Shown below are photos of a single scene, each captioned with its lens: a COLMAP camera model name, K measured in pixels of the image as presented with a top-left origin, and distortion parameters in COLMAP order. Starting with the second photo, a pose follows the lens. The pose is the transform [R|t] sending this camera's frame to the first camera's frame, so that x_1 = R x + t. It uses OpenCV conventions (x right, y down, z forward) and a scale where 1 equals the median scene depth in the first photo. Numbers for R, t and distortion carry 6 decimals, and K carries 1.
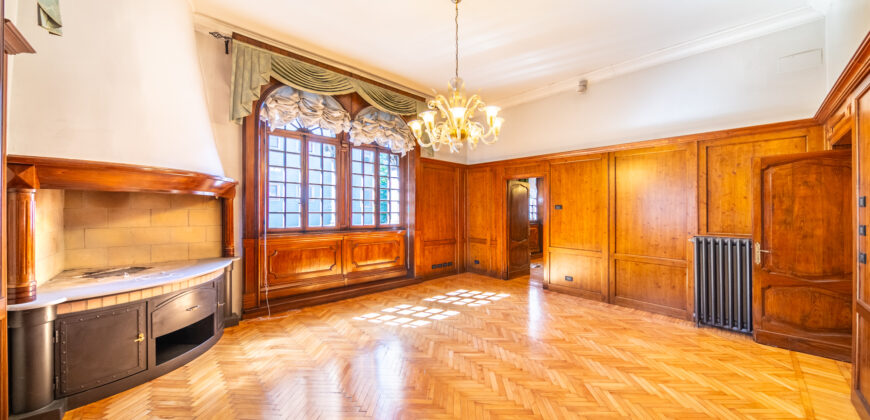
lens RADIAL K [[287.6, 0, 436.6], [0, 287.6, 205.1], [0, 0, 1]] dist [-0.000483, -0.000078]
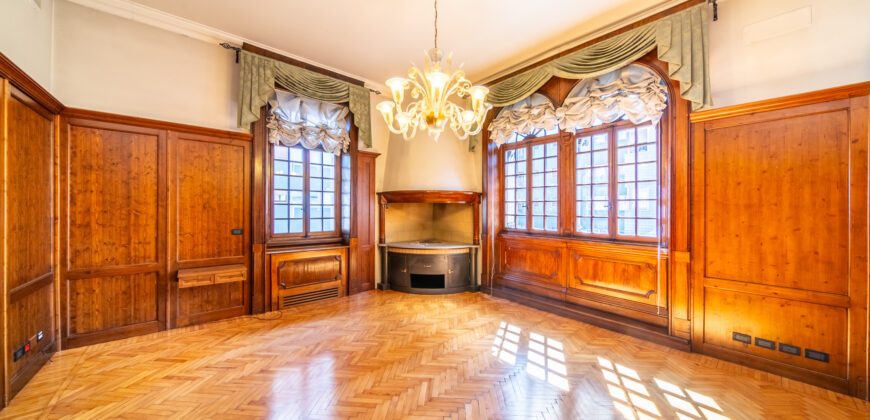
lens RADIAL K [[286.8, 0, 435.3], [0, 286.8, 211.7], [0, 0, 1]] dist [-0.000414, -0.000075]
pose [[-0.023068, -0.004801, -0.999722, 0.590385], [0.004698, 0.999977, -0.004911, 0.015910], [0.999723, -0.004810, -0.023045, 0.673112]]
